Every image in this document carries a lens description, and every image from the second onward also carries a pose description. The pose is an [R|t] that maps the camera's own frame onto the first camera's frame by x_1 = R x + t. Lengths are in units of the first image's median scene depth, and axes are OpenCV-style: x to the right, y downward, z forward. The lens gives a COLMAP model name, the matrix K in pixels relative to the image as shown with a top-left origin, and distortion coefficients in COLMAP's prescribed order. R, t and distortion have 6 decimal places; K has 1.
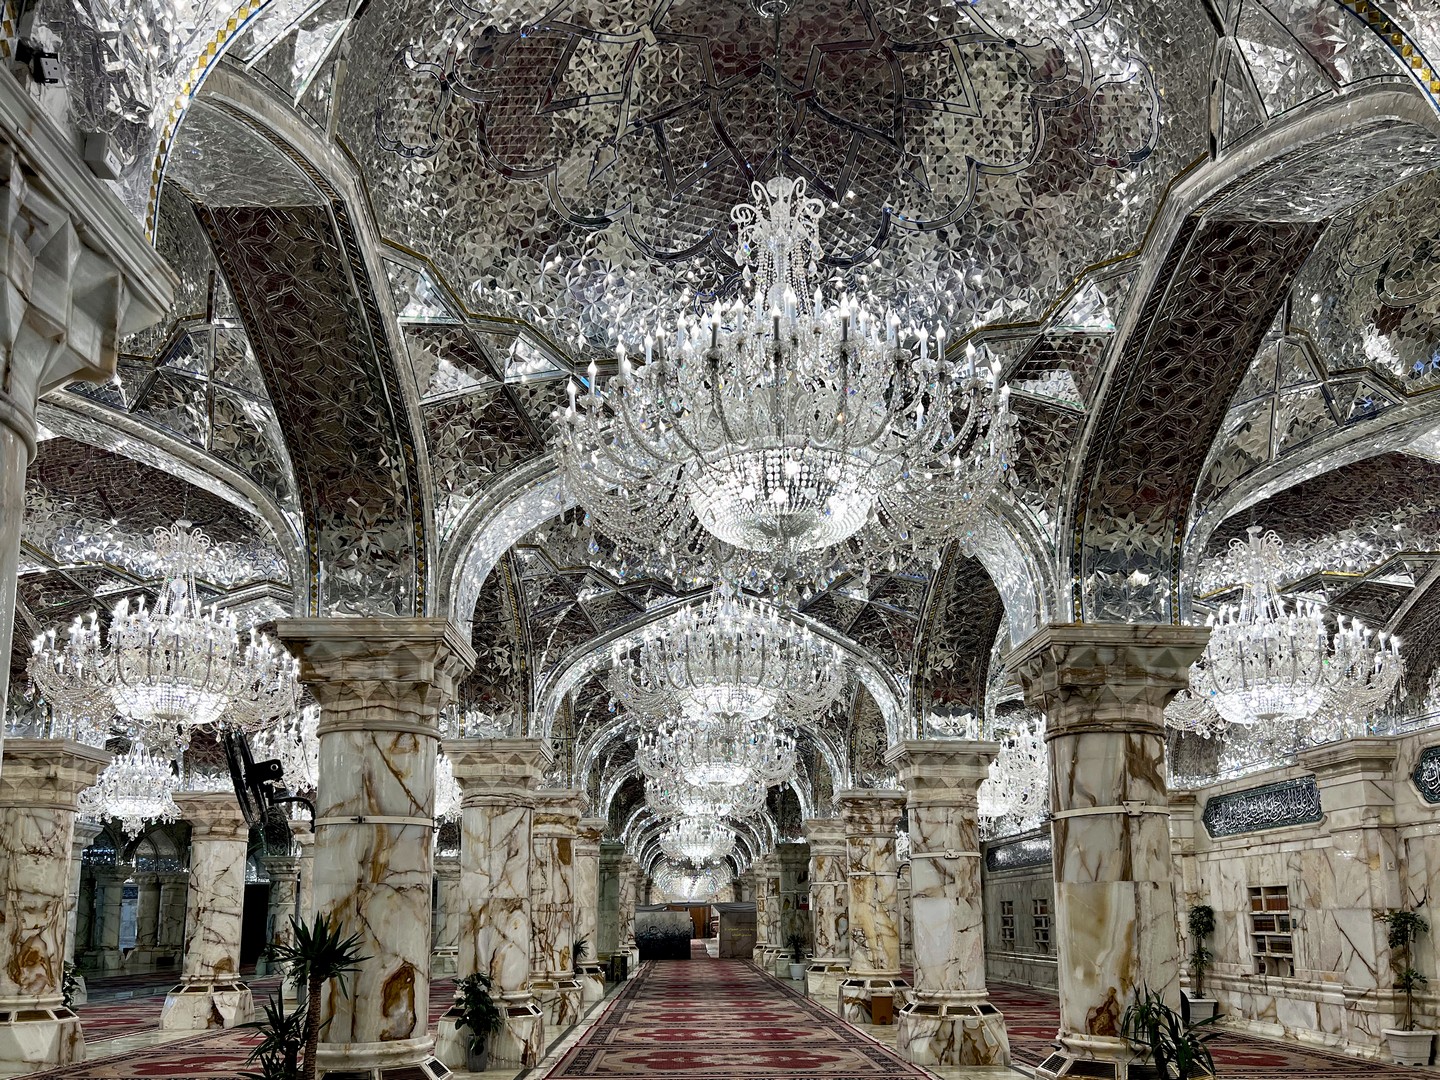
lens RADIAL K [[1206.1, 0, 863.9], [0, 1206.1, 543.5], [0, 0, 1]] dist [0.049695, -0.029615]
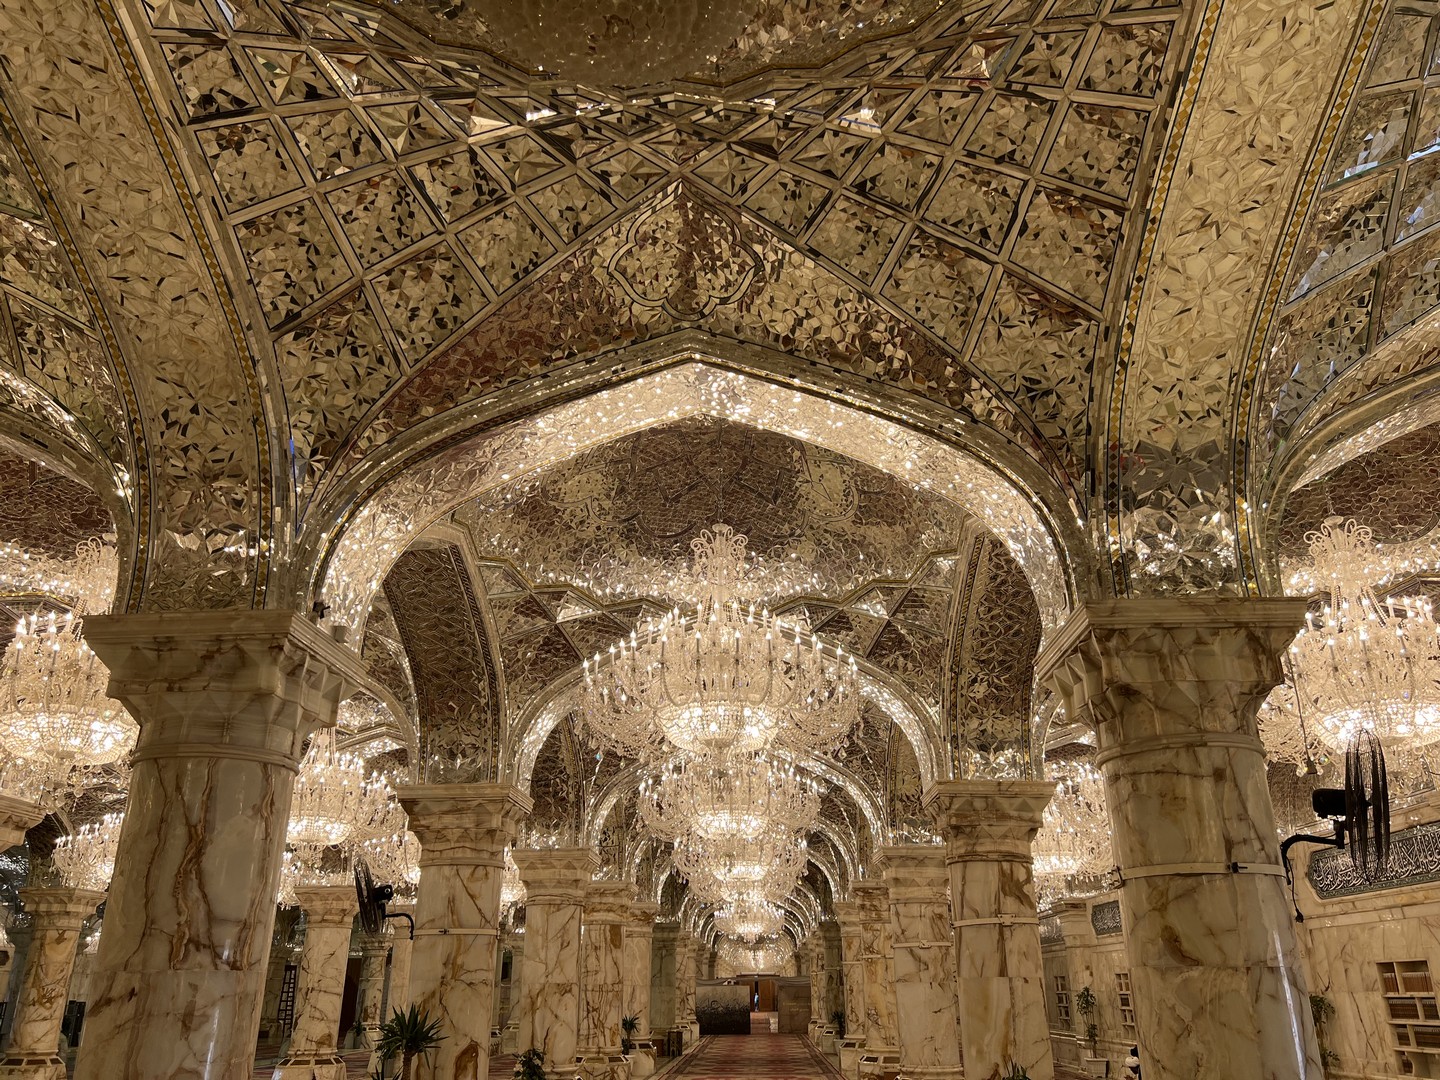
lens RADIAL K [[1095.3, 0, 870.3], [0, 1095.3, 450.4], [0, 0, 1]] dist [0.034361, -0.009906]
pose [[0.999142, -0.016607, -0.037931, 0.091691], [0.010504, 0.987739, -0.155762, -0.080218], [0.040053, 0.155230, 0.987066, -0.223549]]
